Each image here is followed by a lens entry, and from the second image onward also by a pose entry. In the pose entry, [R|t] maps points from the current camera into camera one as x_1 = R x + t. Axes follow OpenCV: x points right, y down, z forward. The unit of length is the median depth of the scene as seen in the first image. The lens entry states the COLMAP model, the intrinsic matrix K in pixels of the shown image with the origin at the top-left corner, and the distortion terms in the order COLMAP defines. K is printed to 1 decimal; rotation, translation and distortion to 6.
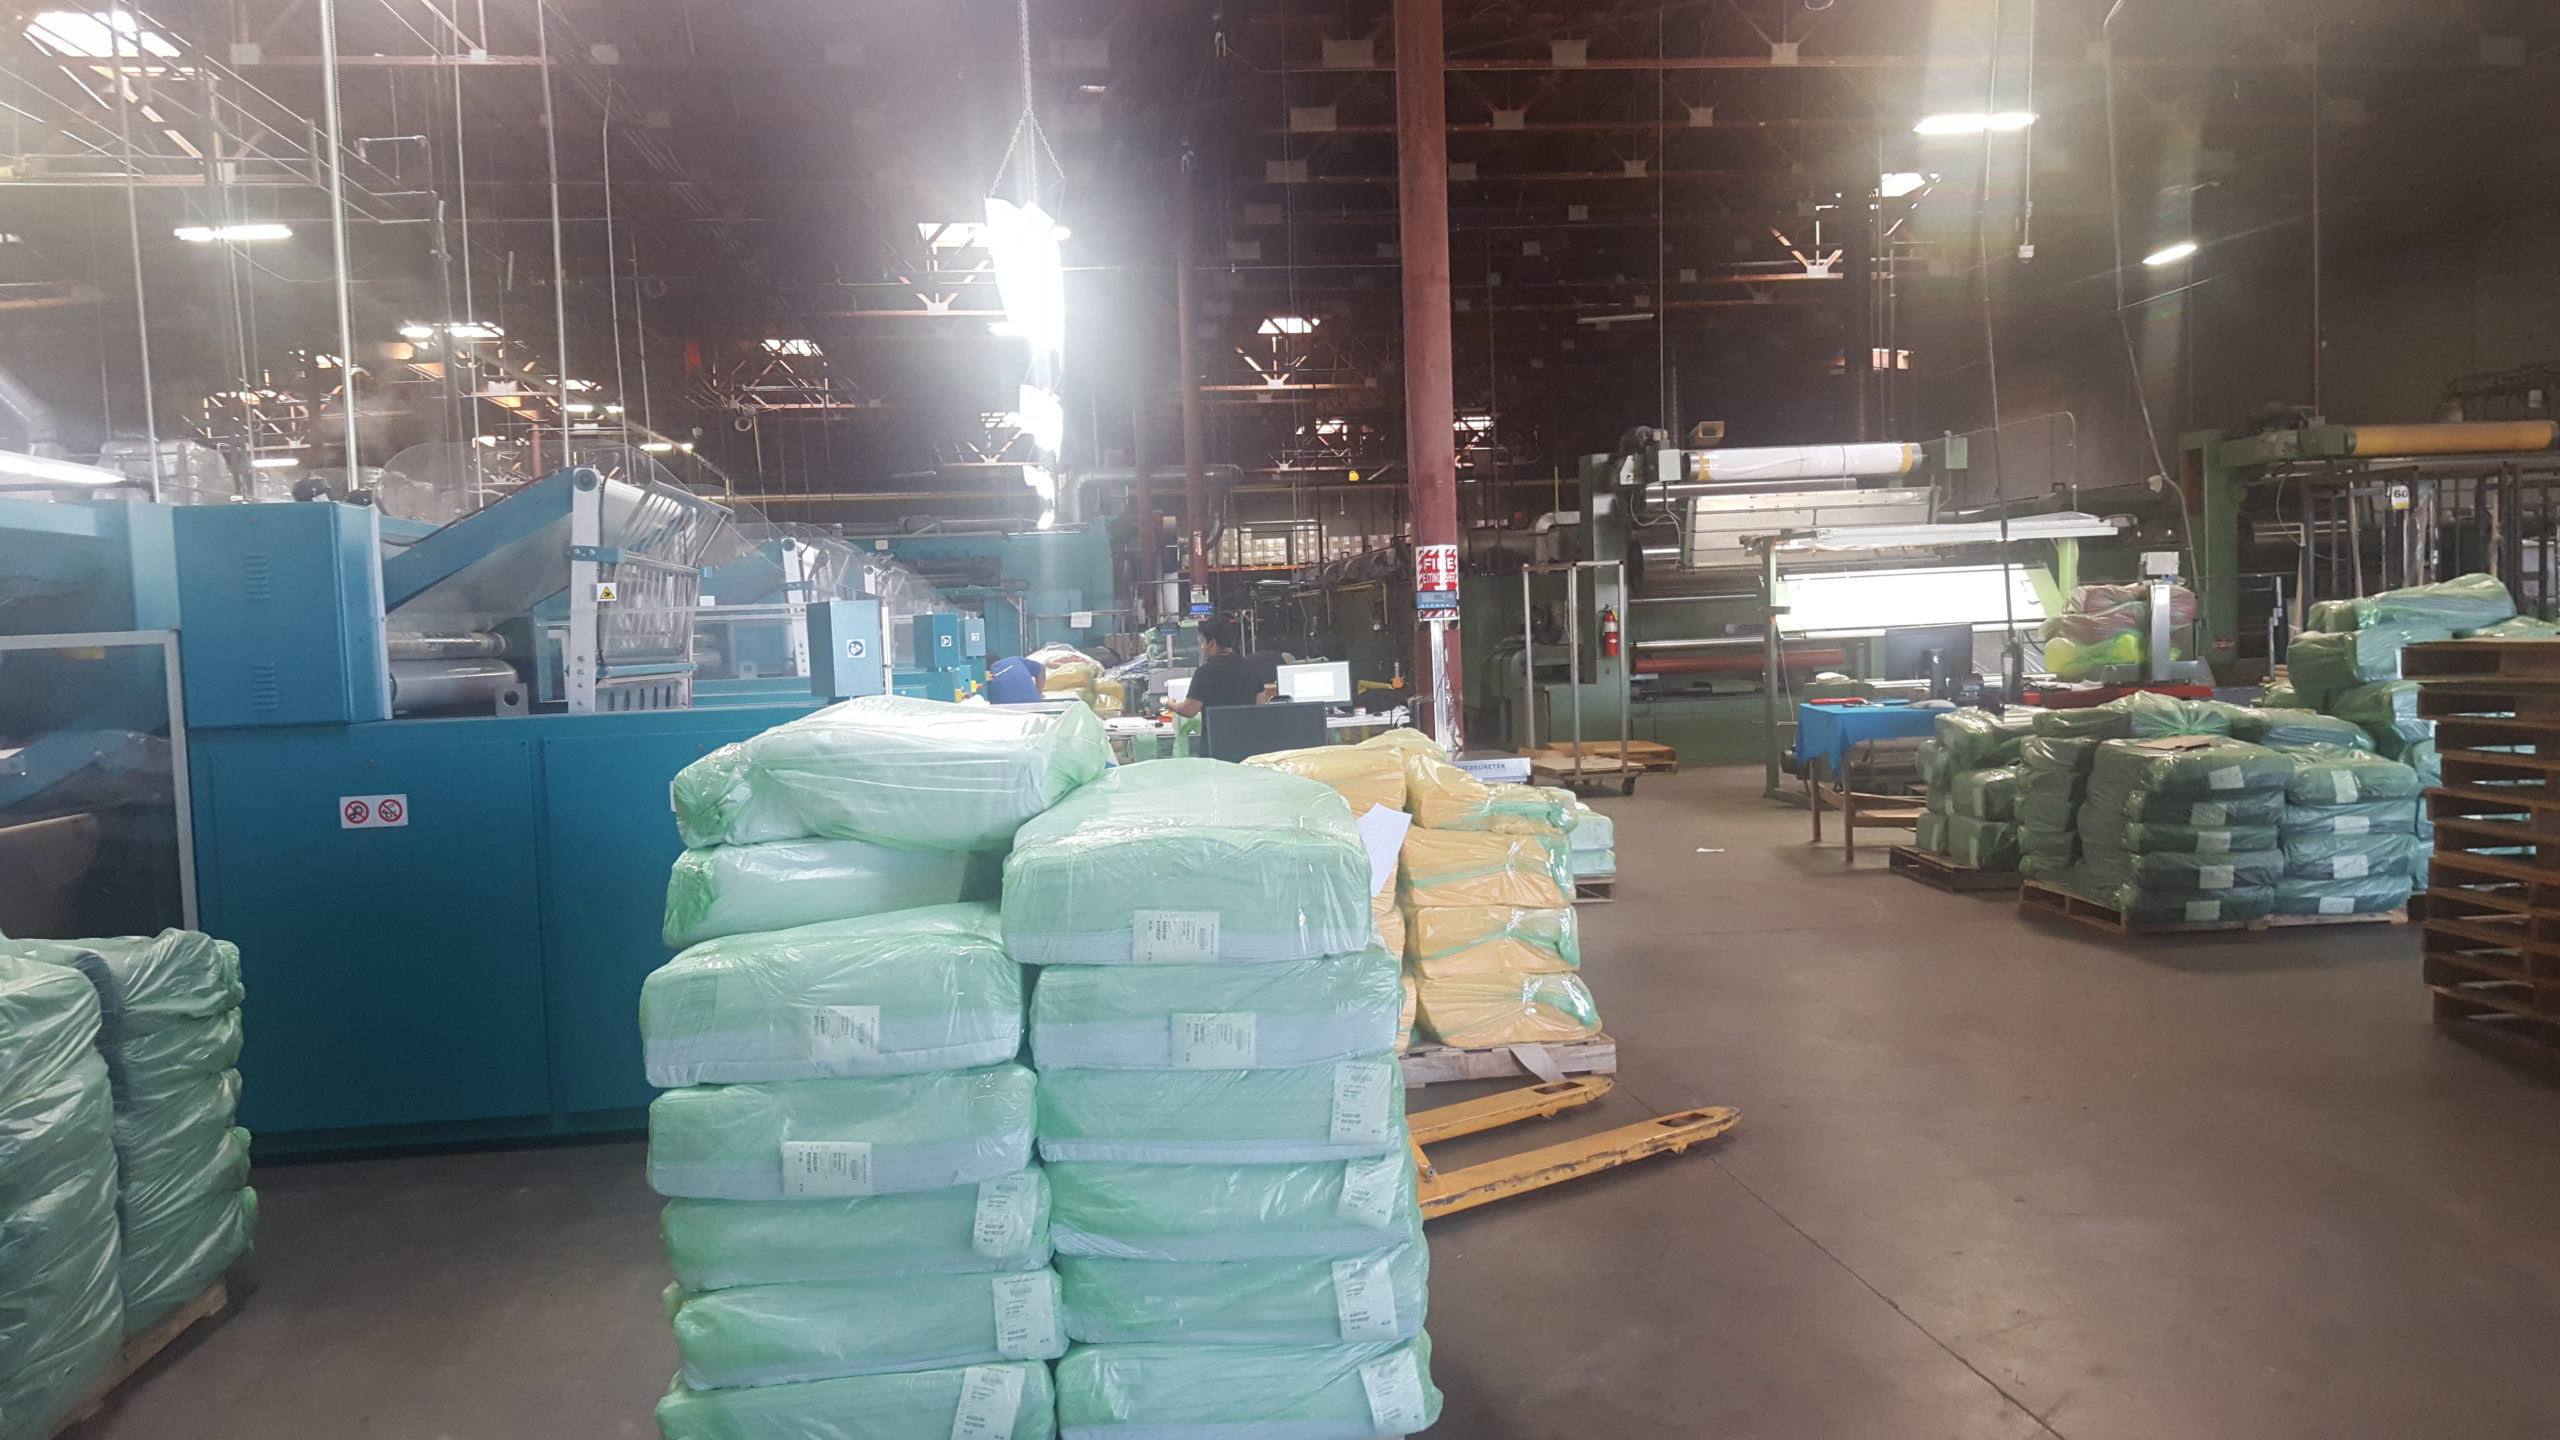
lens RADIAL K [[1887.9, 0, 1280.0], [0, 1887.9, 720.0], [0, 0, 1]] dist [0.106622, -0.174468]
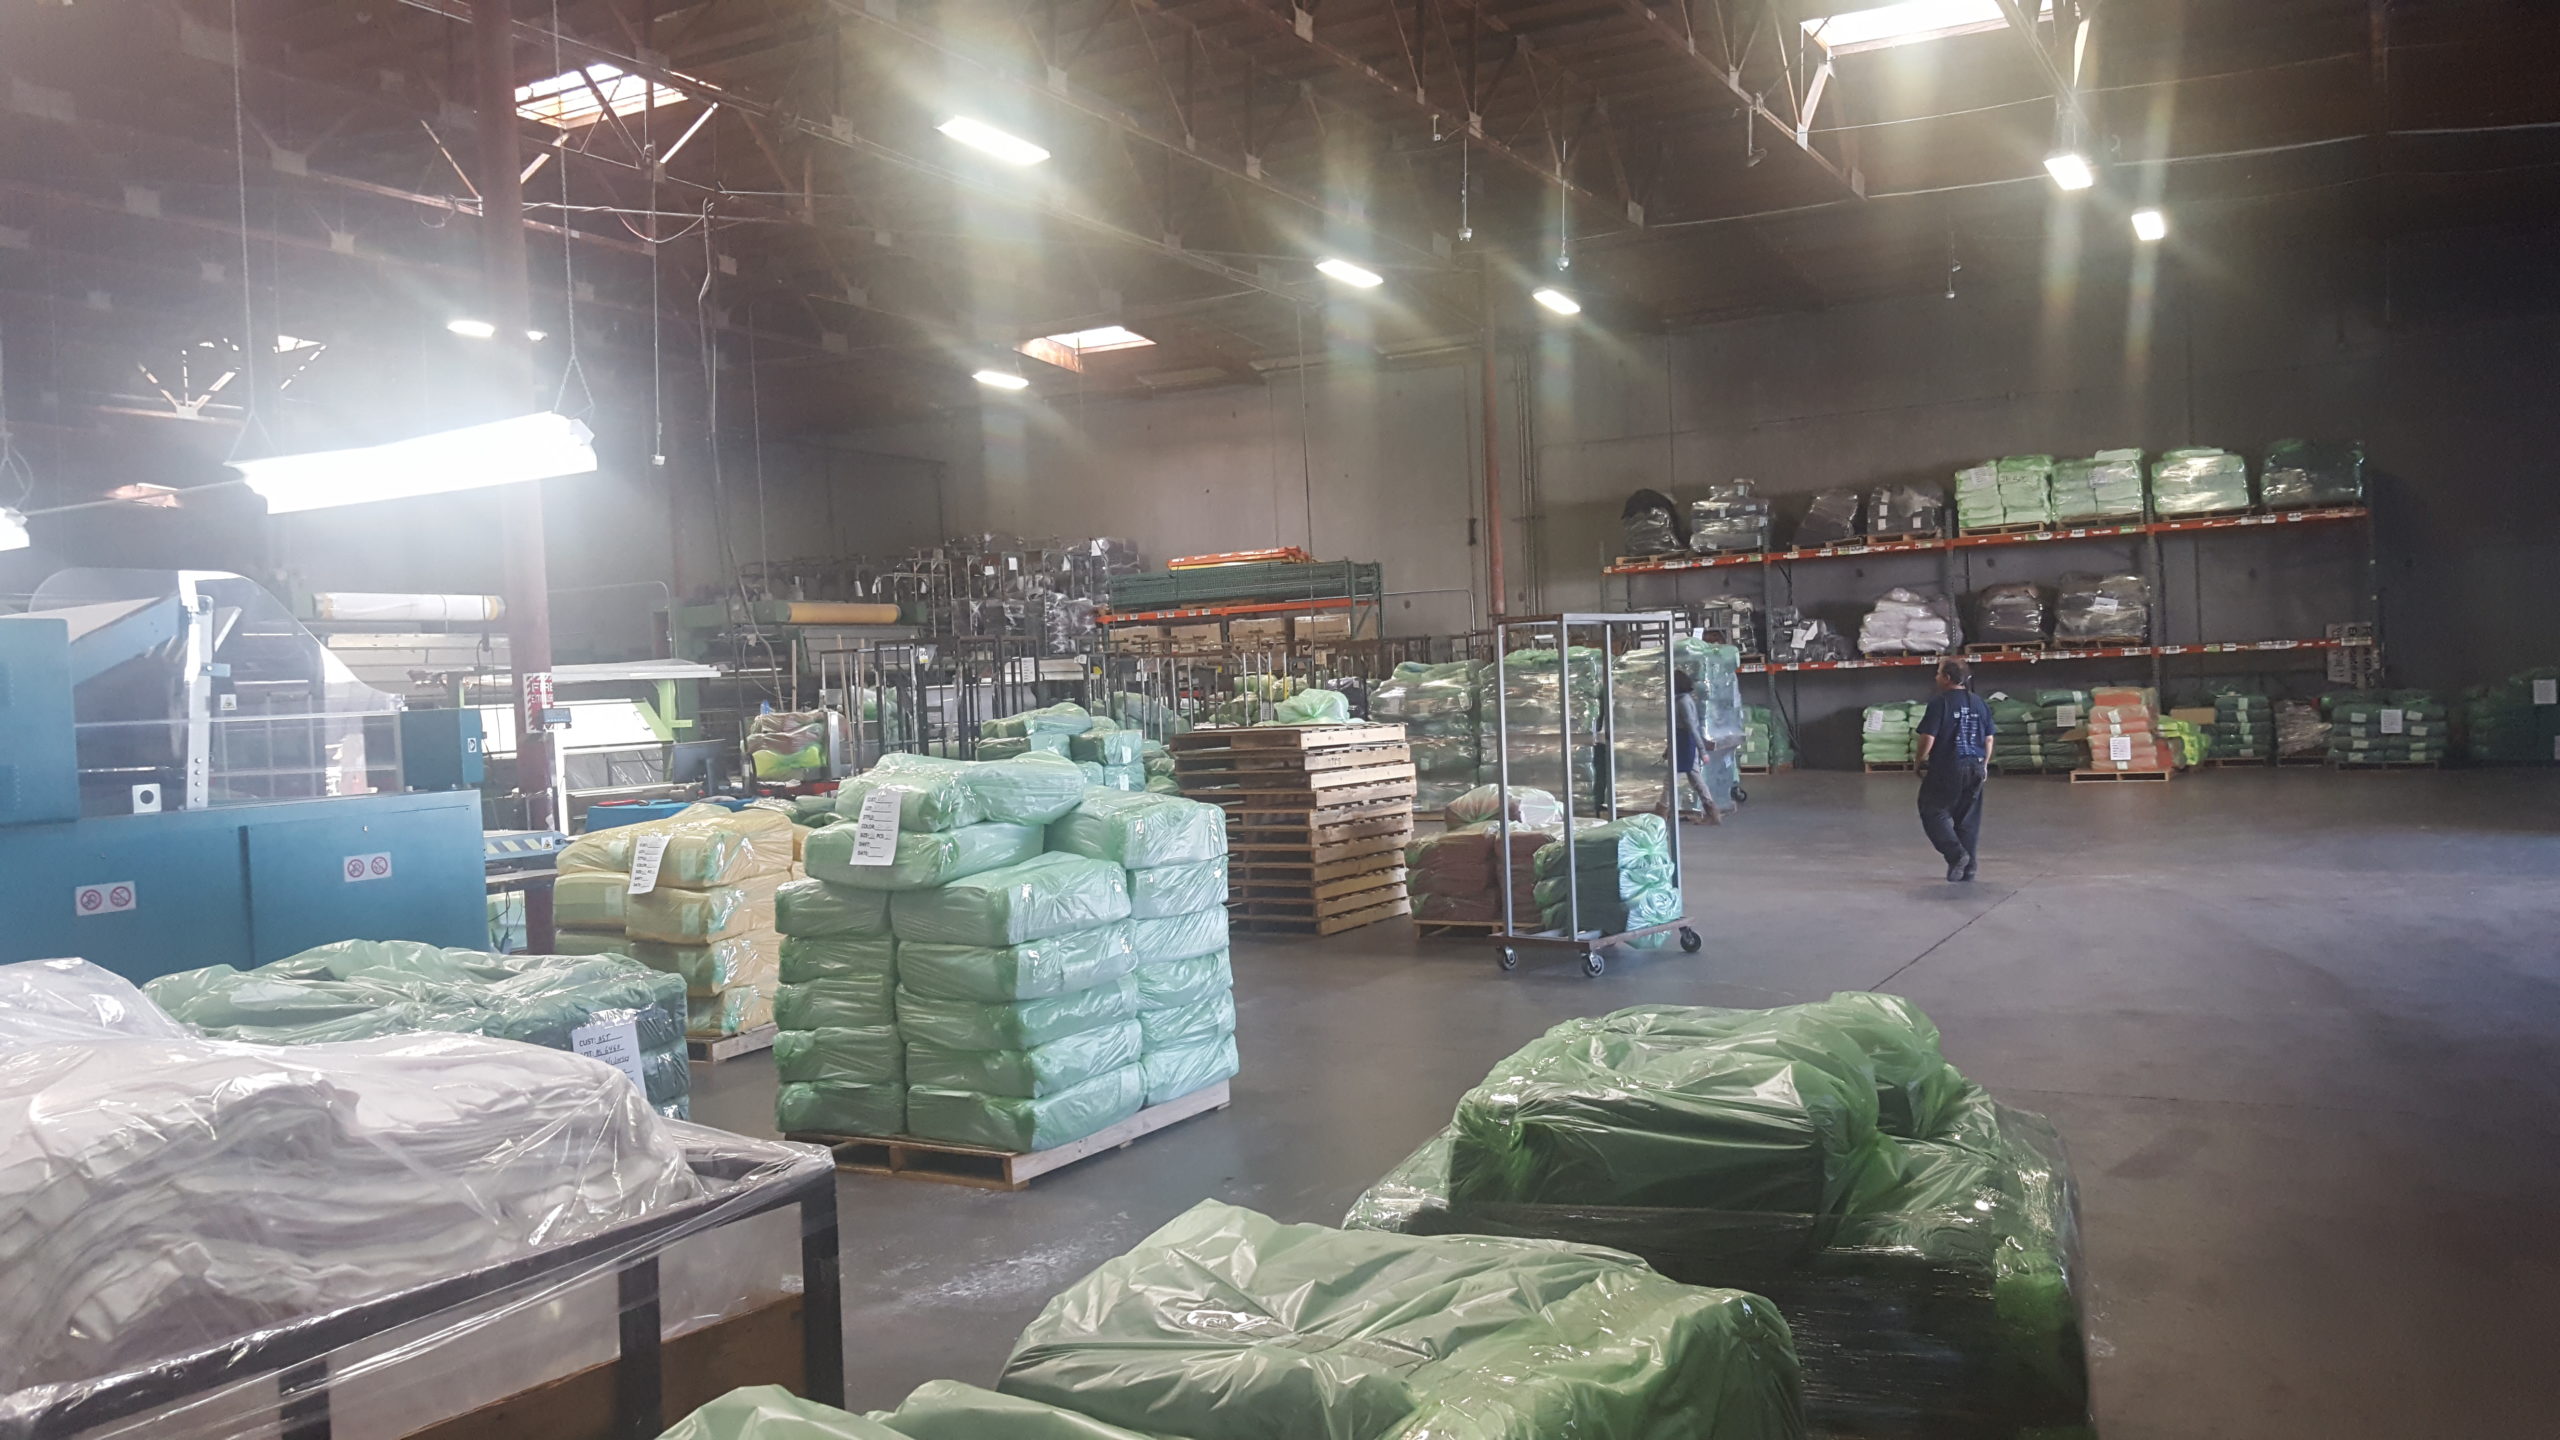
lens RADIAL K [[1887.9, 0, 1280.0], [0, 1887.9, 720.0], [0, 0, 1]] dist [0.106622, -0.174468]
pose [[0.582088, -0.003371, 0.813119, -0.419773], [0.066407, 0.996848, -0.043406, 0.016579], [-0.810410, 0.079262, 0.580477, -0.079482]]
